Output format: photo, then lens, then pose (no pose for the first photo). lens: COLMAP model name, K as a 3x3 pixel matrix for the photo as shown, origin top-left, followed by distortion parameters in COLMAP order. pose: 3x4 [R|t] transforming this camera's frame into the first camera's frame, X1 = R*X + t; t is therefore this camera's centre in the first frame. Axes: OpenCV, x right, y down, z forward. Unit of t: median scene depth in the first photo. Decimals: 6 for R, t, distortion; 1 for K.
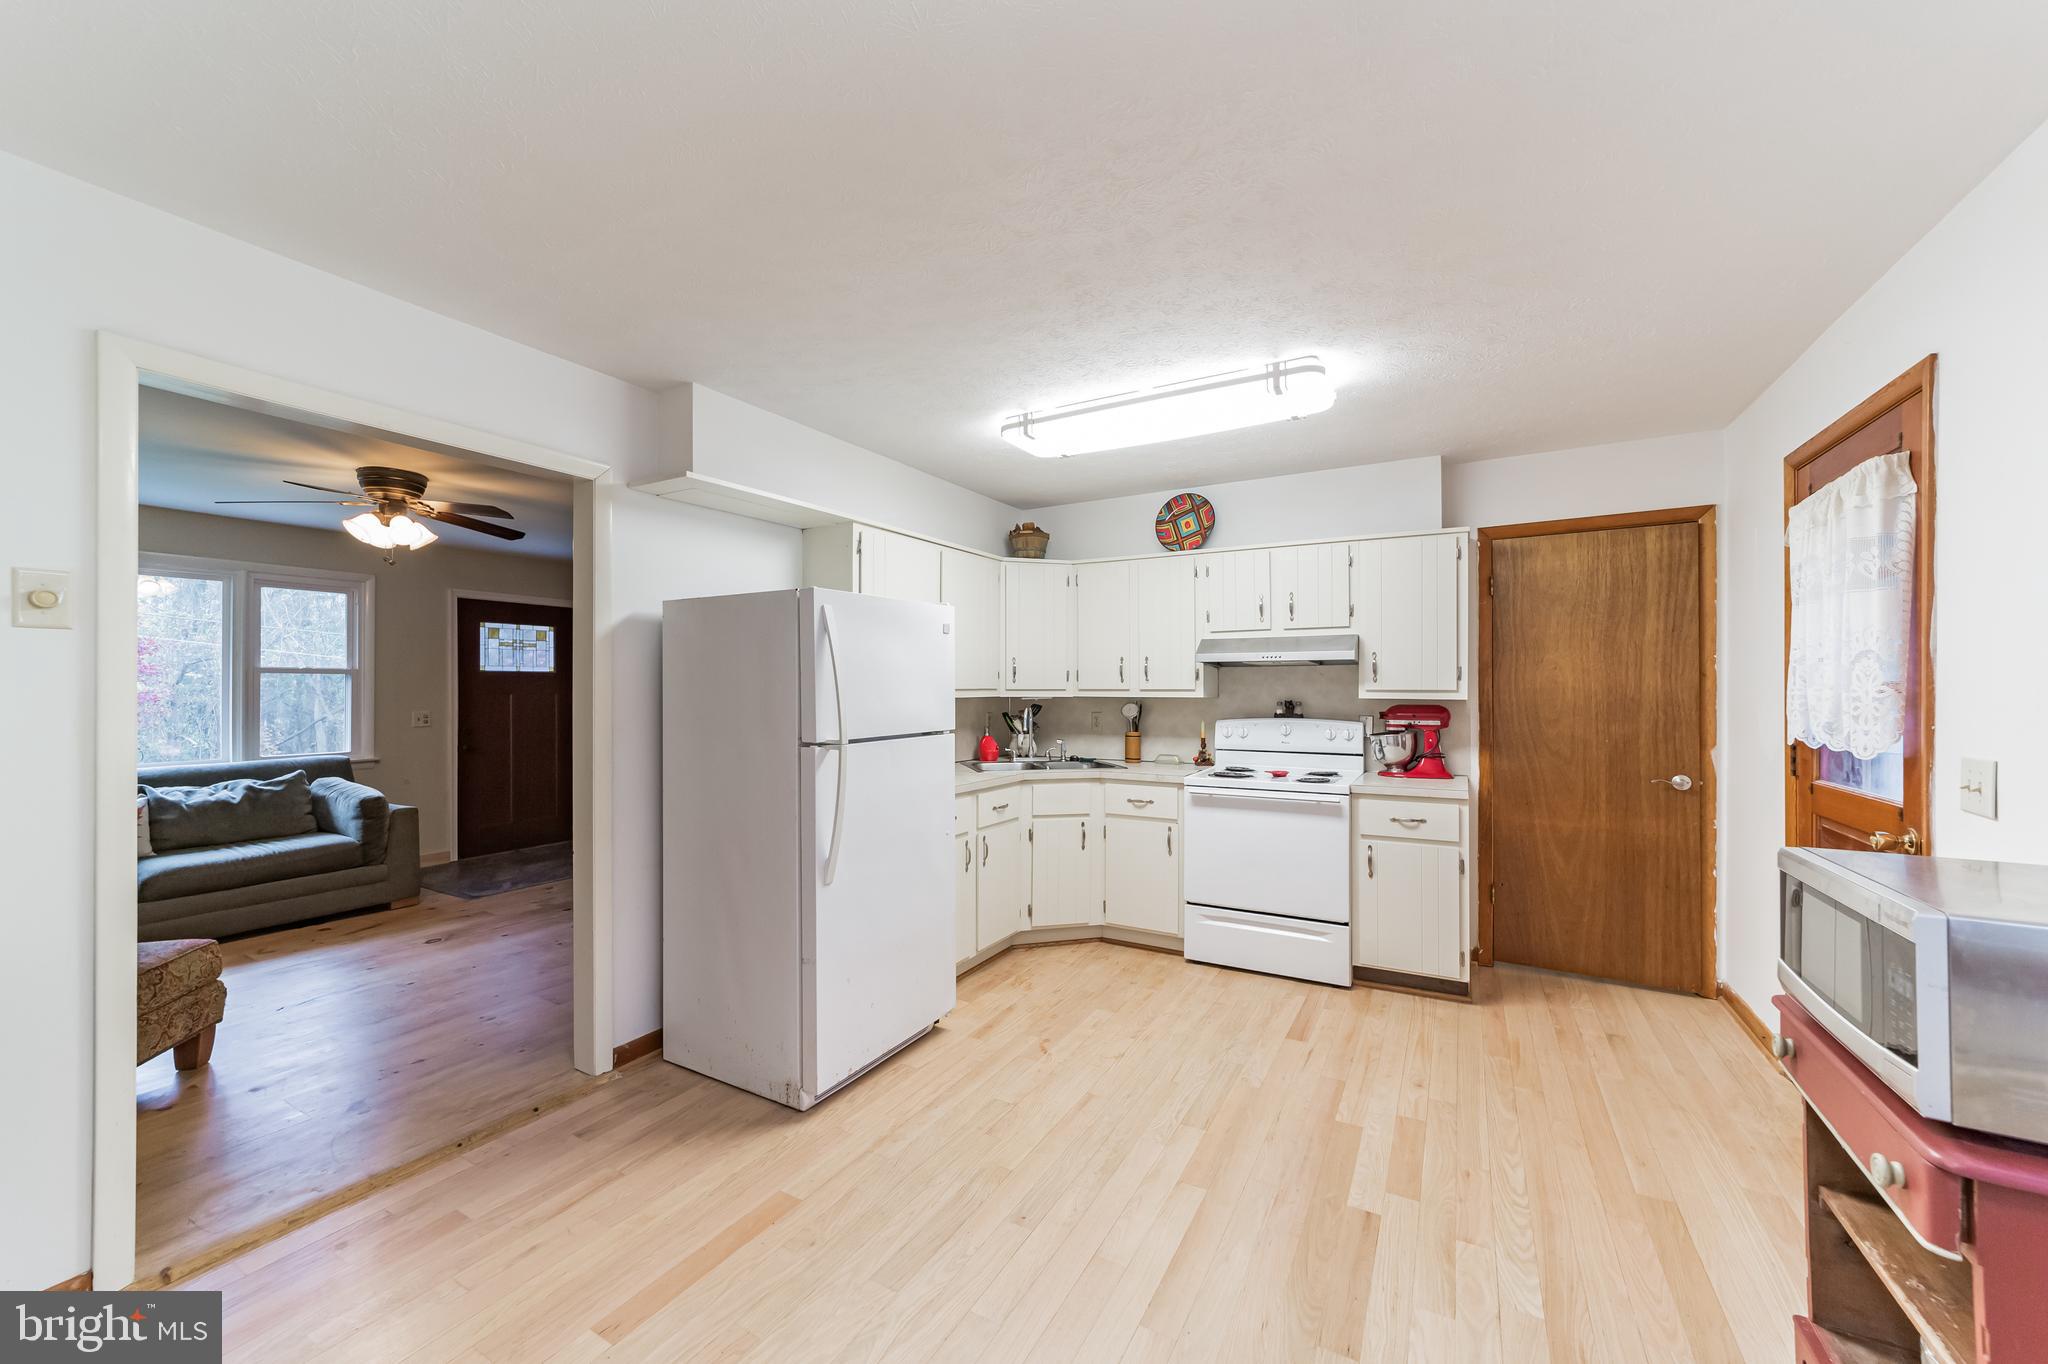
lens RADIAL K [[792.5, 0, 1020.4], [0, 792.5, 687.1], [0, 0, 1]] dist [-0.009750, 0.002597]
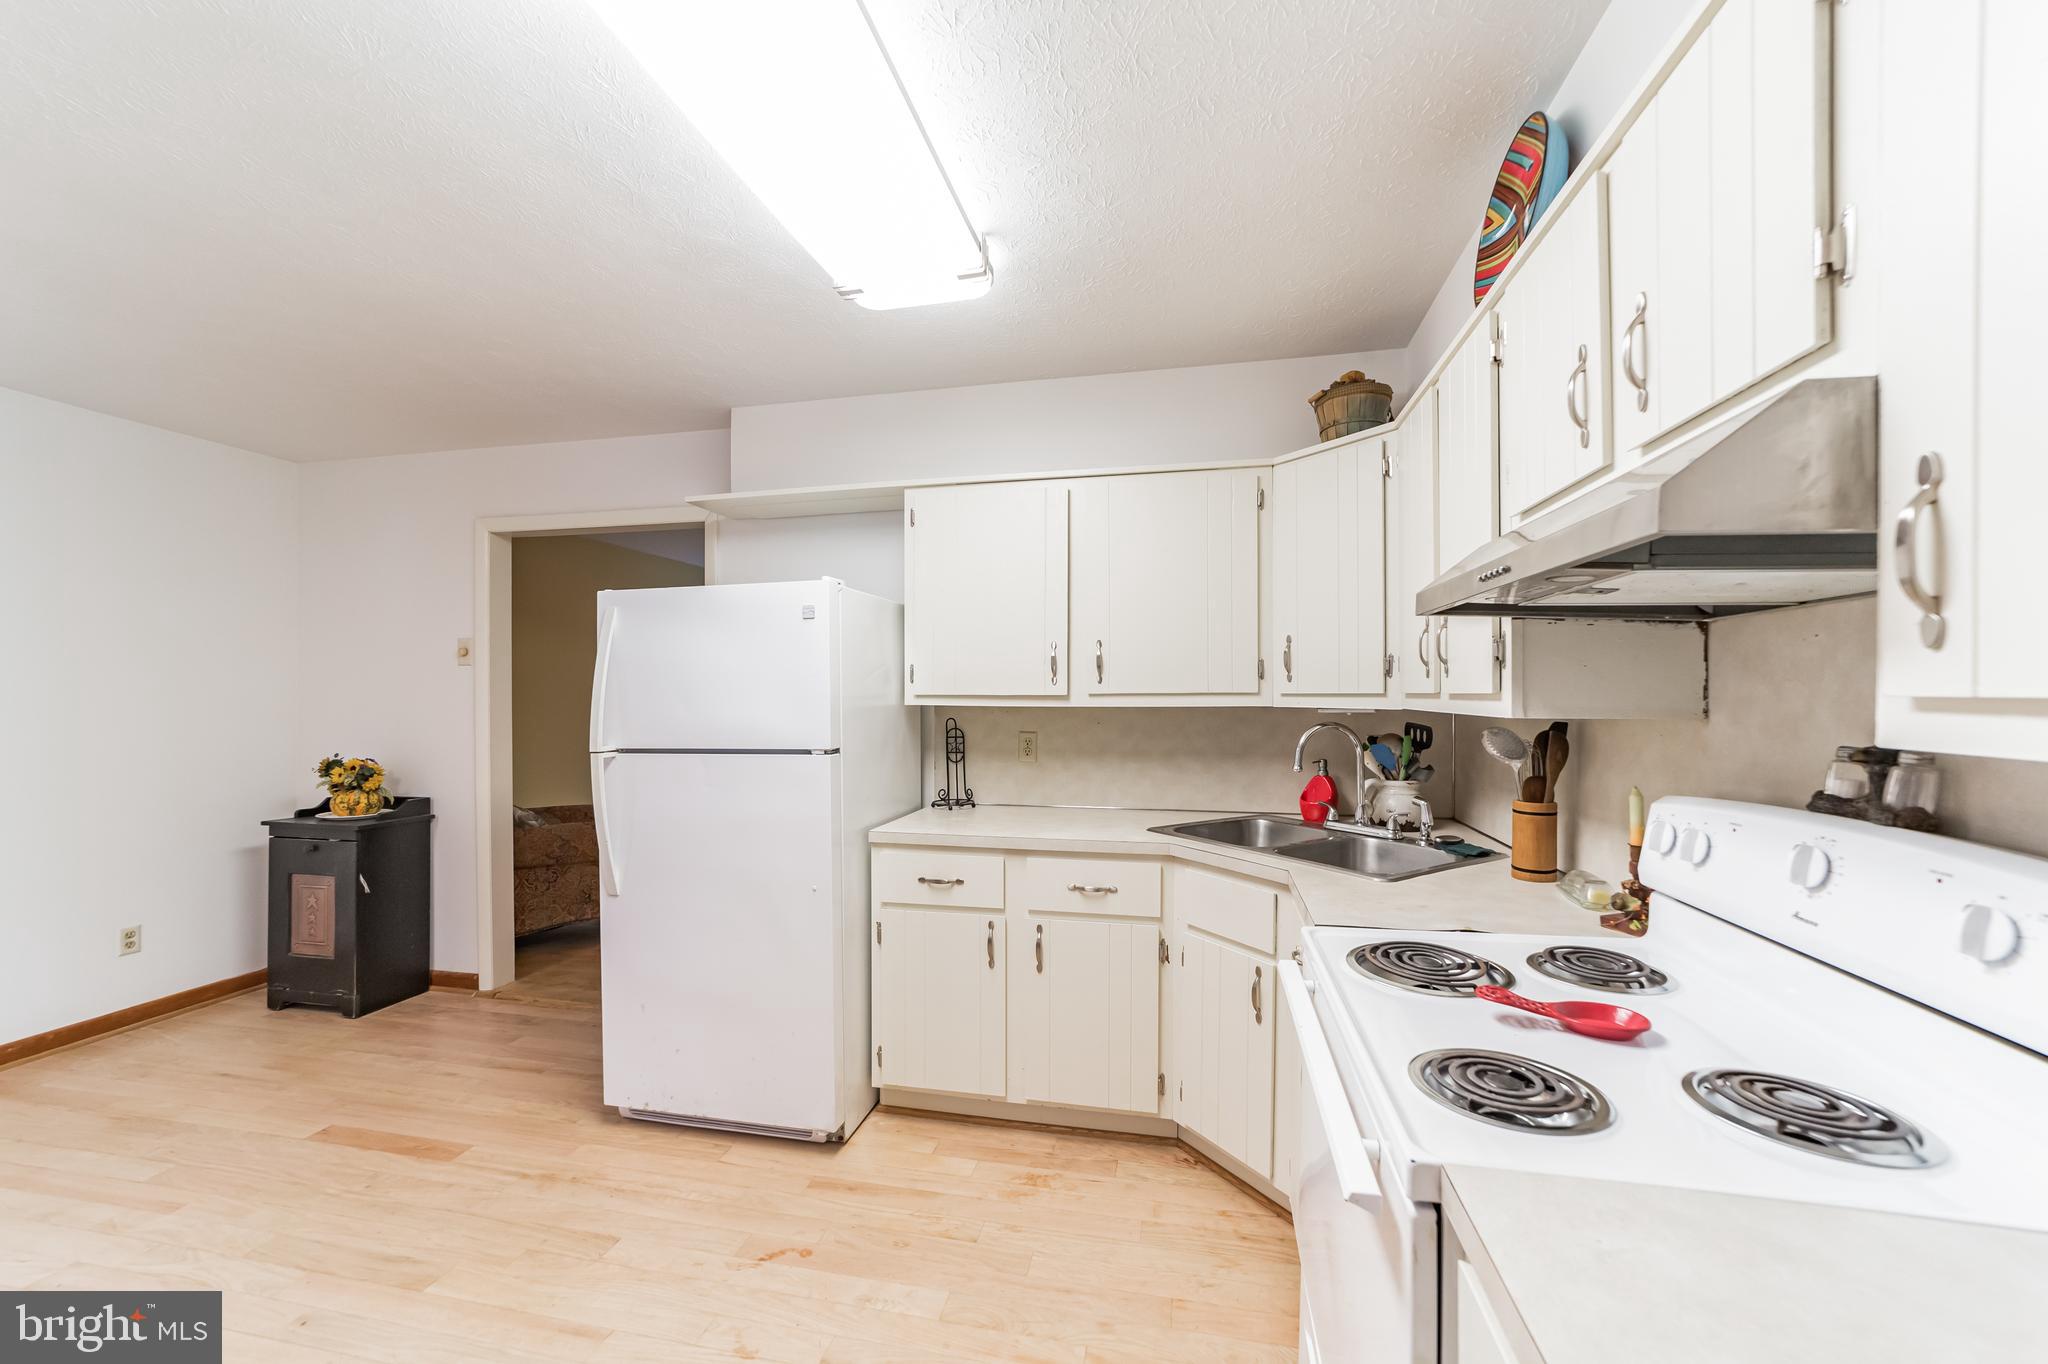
lens RADIAL K [[792.5, 0, 1027.4], [0, 792.5, 694.5], [0, 0, 1]] dist [-0.009750, 0.002597]
pose [[0.296571, 0.002492, -0.955008, 0.662747], [0.004679, 0.999981, 0.004062, 0.001168], [0.954999, -0.005673, 0.296554, 0.955390]]
